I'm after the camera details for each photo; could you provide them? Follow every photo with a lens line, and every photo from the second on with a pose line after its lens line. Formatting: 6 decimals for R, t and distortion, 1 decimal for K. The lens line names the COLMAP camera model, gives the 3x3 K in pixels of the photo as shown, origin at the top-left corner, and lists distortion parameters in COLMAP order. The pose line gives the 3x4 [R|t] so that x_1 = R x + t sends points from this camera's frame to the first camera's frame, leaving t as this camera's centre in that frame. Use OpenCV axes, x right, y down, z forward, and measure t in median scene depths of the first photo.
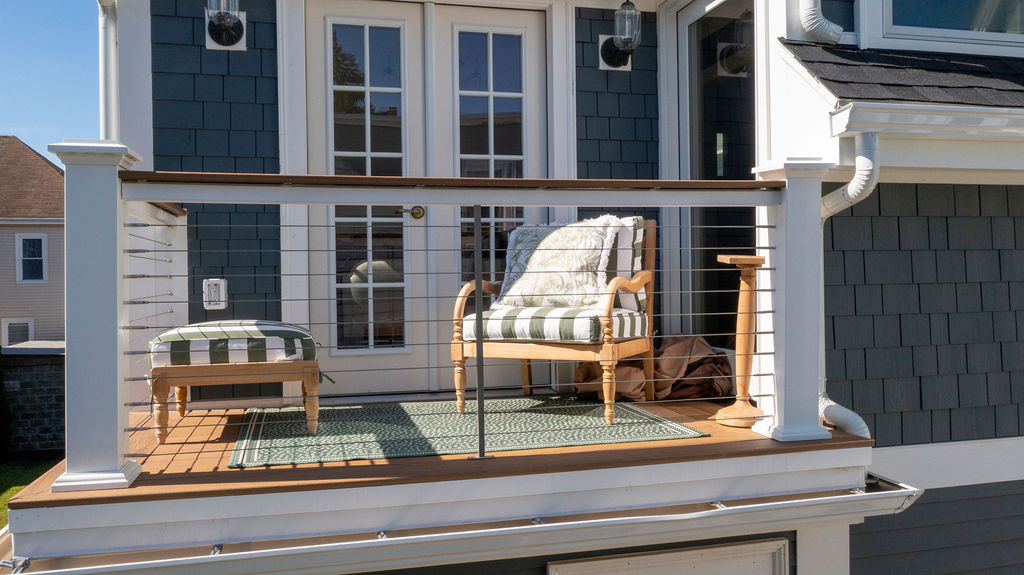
lens RADIAL K [[828.3, 0, 512.0], [0, 828.3, 287.5], [0, 0, 1]] dist [-0.004755, -0.000689]
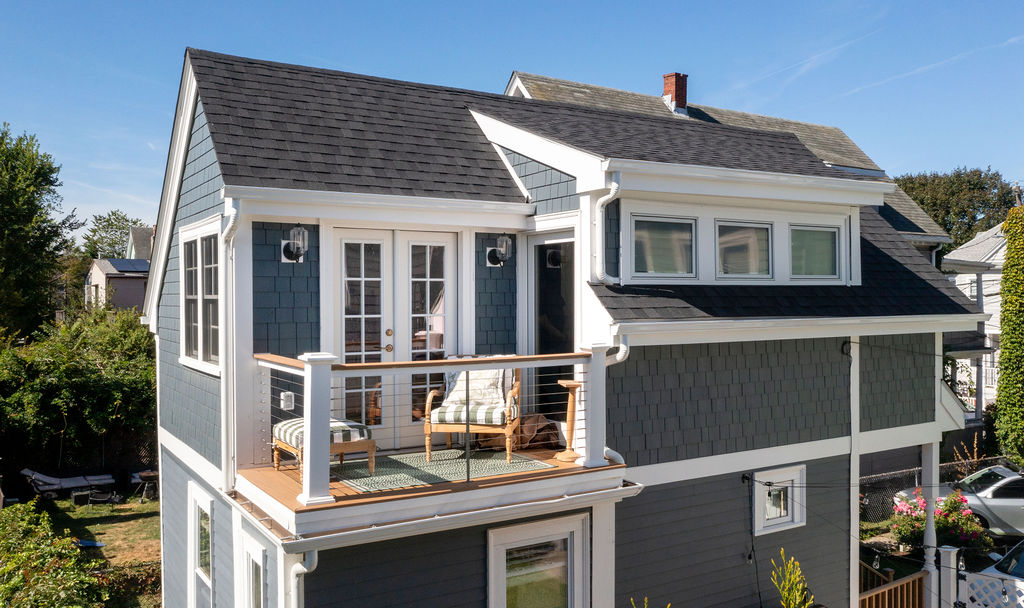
lens RADIAL K [[866.6, 0, 544.0], [0, 866.6, 308.7], [0, 0, 1]] dist [-0.007602, 0.007053]
pose [[0.946335, 0.007687, 0.323097, -0.482109], [-0.007765, 0.999969, -0.001049, -0.211336], [-0.323095, -0.001516, 0.946365, -1.037663]]
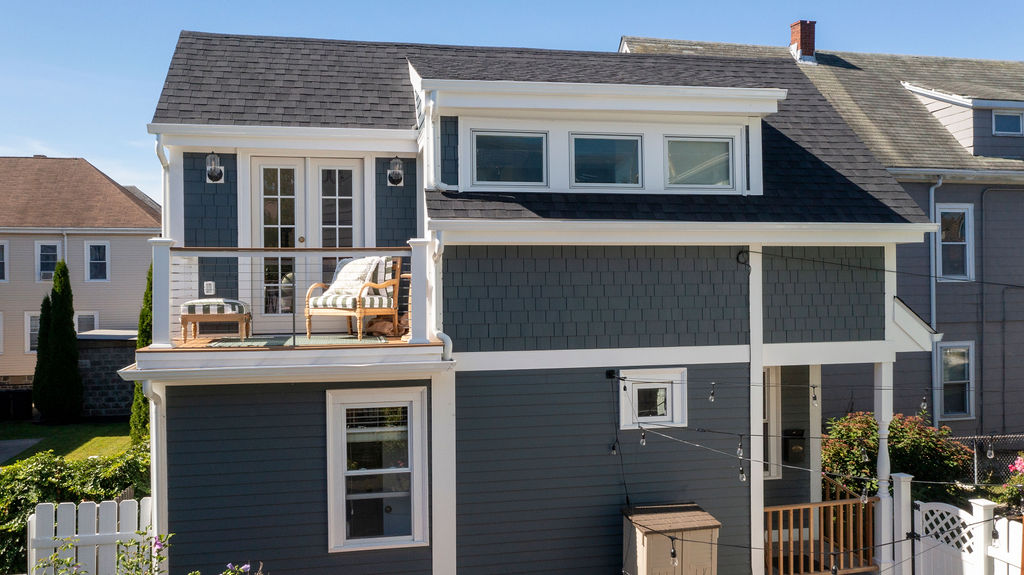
lens RADIAL K [[828.3, 0, 512.0], [0, 828.3, 287.5], [0, 0, 1]] dist [-0.004755, -0.000689]
pose [[0.998770, 0.007400, -0.049023, 0.668083], [-0.007516, 0.999969, -0.002186, 0.005119], [0.049006, 0.002551, 0.998795, -1.418870]]
